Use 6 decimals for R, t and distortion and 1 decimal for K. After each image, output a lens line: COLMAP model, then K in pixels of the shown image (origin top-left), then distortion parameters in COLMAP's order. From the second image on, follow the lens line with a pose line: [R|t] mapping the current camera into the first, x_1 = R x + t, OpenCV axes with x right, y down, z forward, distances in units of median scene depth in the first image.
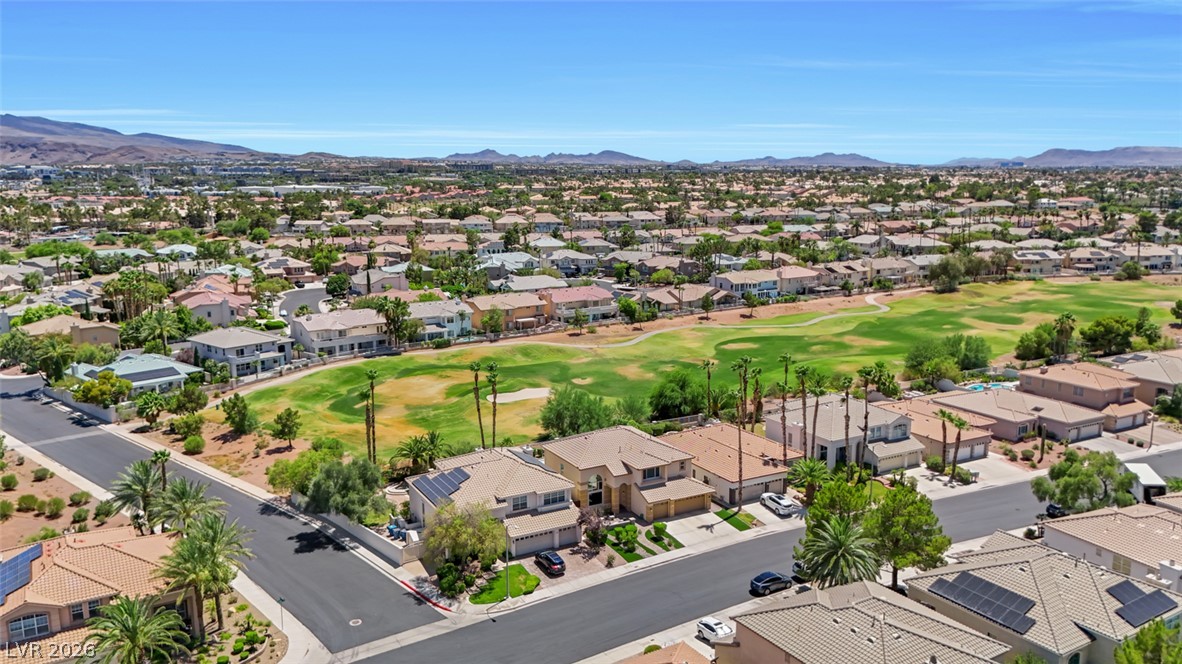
lens RADIAL K [[871.3, 0, 593.9], [0, 871.3, 339.1], [0, 0, 1]] dist [0.080653, -0.091393]
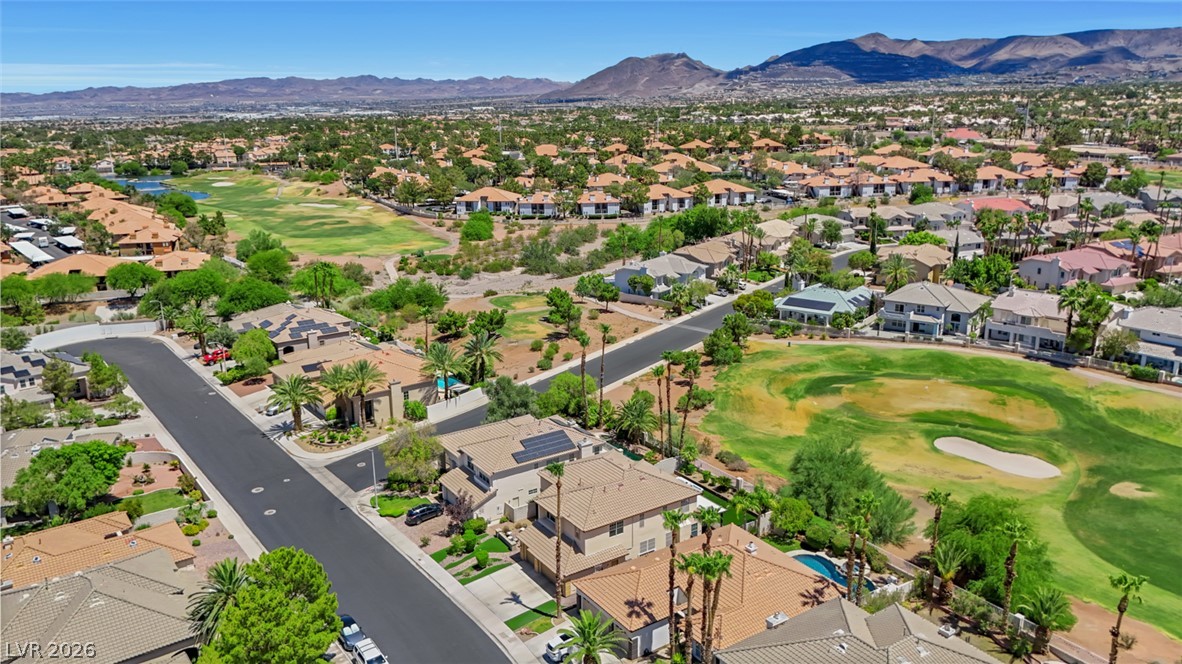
lens RADIAL K [[871.3, 0, 593.9], [0, 871.3, 339.1], [0, 0, 1]] dist [0.080653, -0.091393]
pose [[0.084659, 0.272097, -0.958538, 0.508137], [-0.169217, 0.951944, 0.255280, -0.142749], [0.981936, 0.140590, 0.126634, 0.549862]]
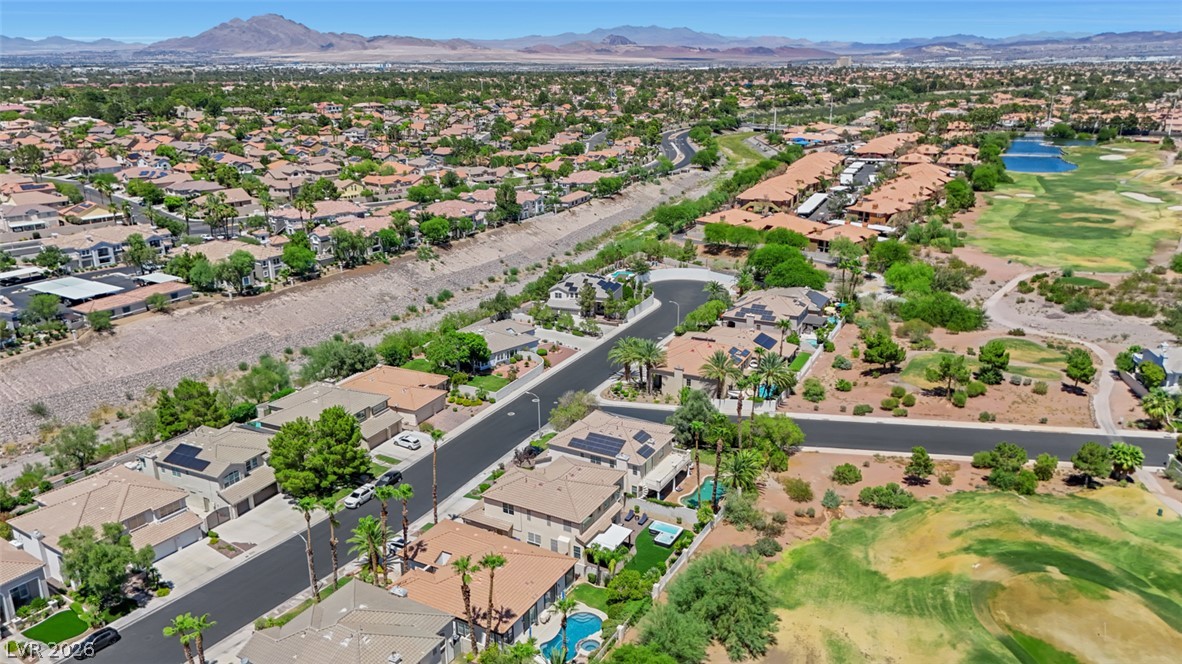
lens RADIAL K [[871.3, 0, 593.9], [0, 871.3, 339.1], [0, 0, 1]] dist [0.080653, -0.091393]
pose [[-0.849387, 0.179611, -0.496268, 0.300420], [-0.082636, 0.883452, 0.461177, -0.323511], [0.521262, 0.432727, -0.735550, 1.090482]]
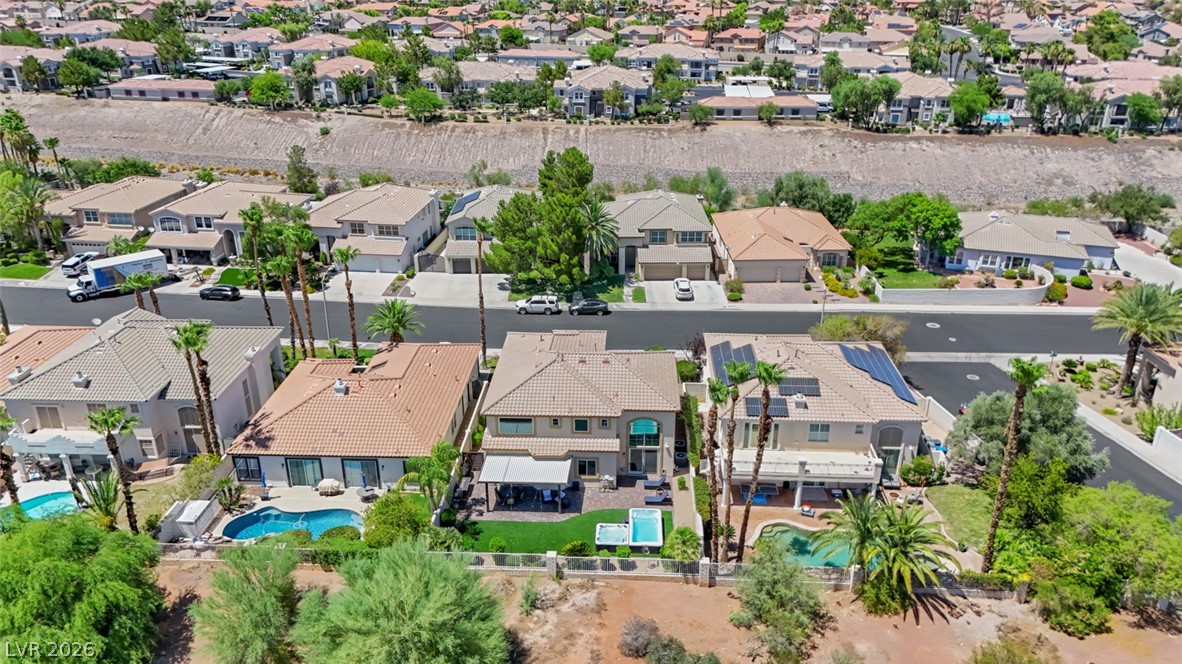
lens RADIAL K [[876.6, 0, 591.0], [0, 876.6, 332.0], [0, 0, 1]] dist [0.080064, -0.089653]
pose [[-0.852169, -0.200286, 0.483419, -0.180133], [0.101118, 0.843402, 0.527681, -0.148637], [-0.513404, 0.498556, -0.698469, 0.911467]]
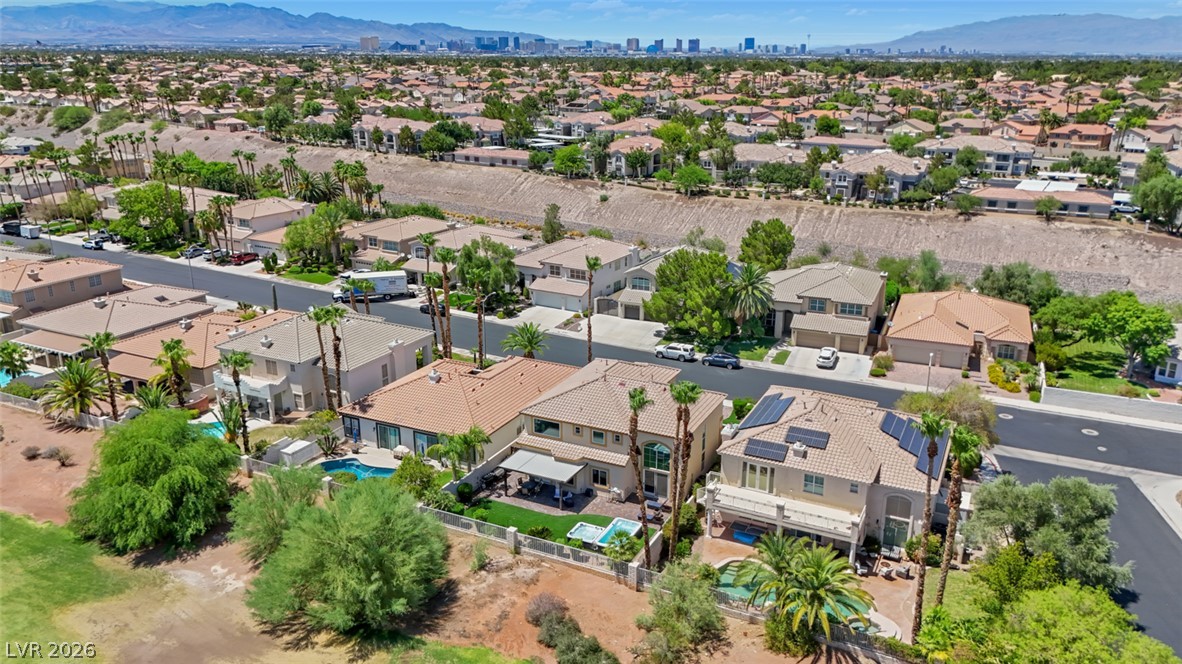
lens RADIAL K [[871.3, 0, 593.9], [0, 871.3, 339.1], [0, 0, 1]] dist [0.080653, -0.091393]
pose [[-0.571572, -0.250501, 0.781380, -0.311131], [0.150445, 0.904127, 0.399901, -0.124974], [-0.806642, 0.346127, -0.479087, 0.855509]]
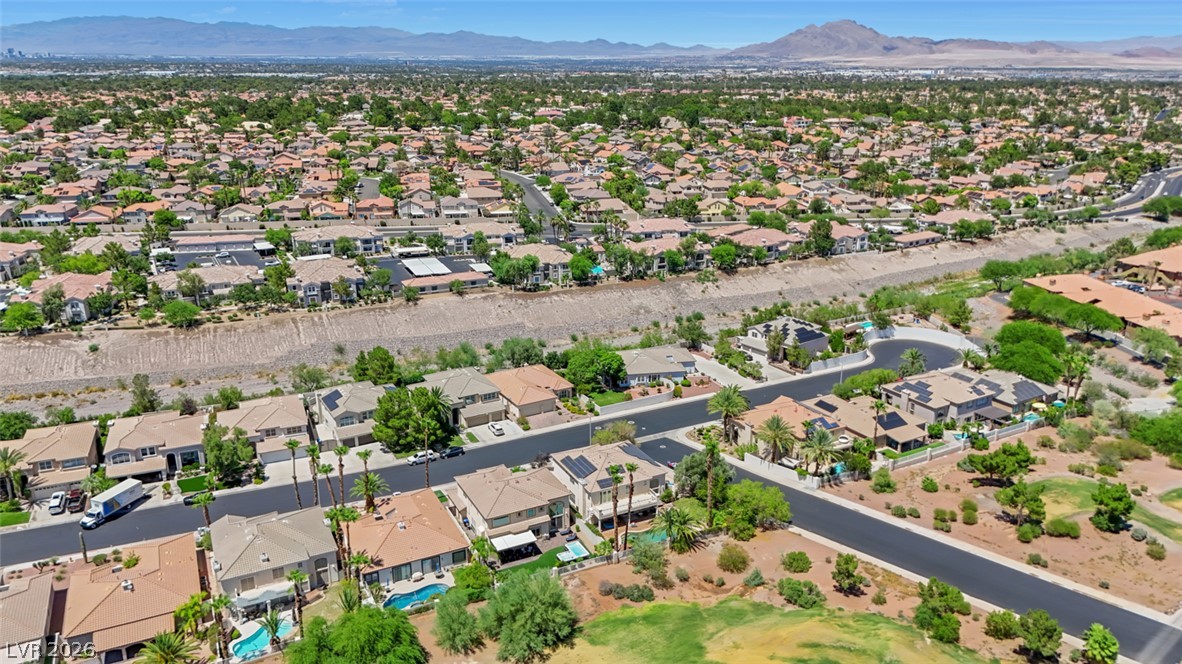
lens RADIAL K [[871.3, 0, 593.9], [0, 871.3, 339.1], [0, 0, 1]] dist [0.080653, -0.091393]
pose [[-0.999157, -0.003939, 0.040861, -0.090747], [0.016056, 0.878594, 0.477299, -0.416733], [-0.037781, 0.477553, -0.877791, 1.270043]]
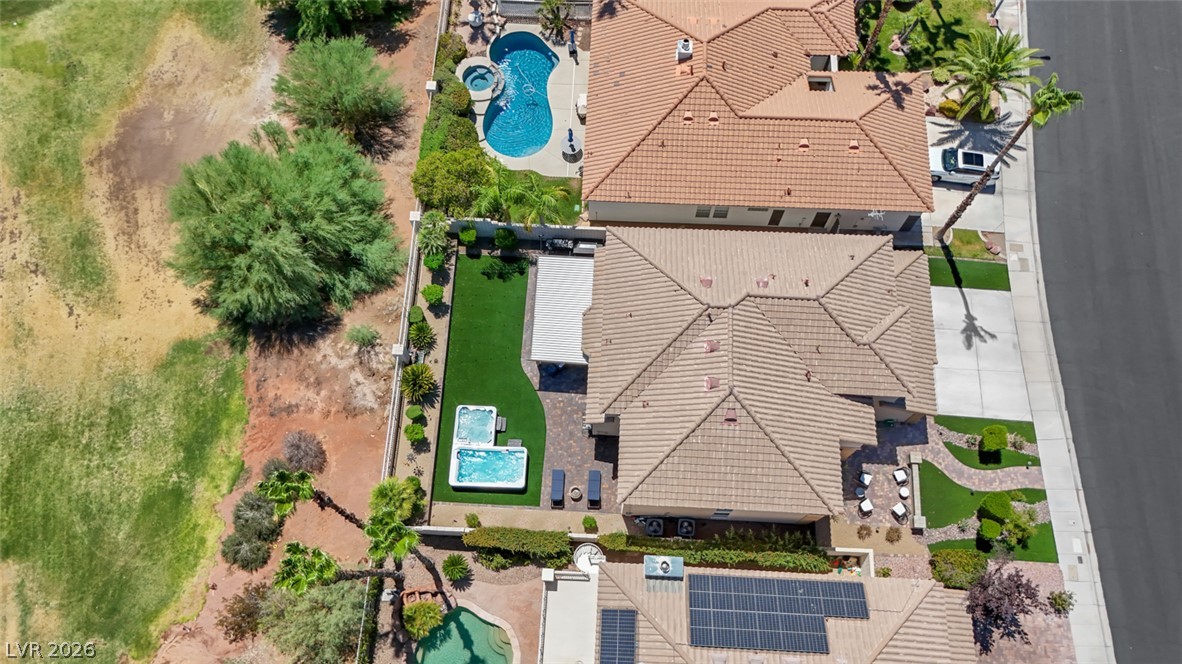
lens RADIAL K [[871.3, 0, 593.9], [0, 871.3, 339.1], [0, 0, 1]] dist [0.080653, -0.091393]
pose [[0.521923, -0.800579, 0.294397, -0.077556], [0.154027, 0.427914, 0.890598, -0.153803], [-0.838971, -0.419478, 0.346649, 0.591272]]
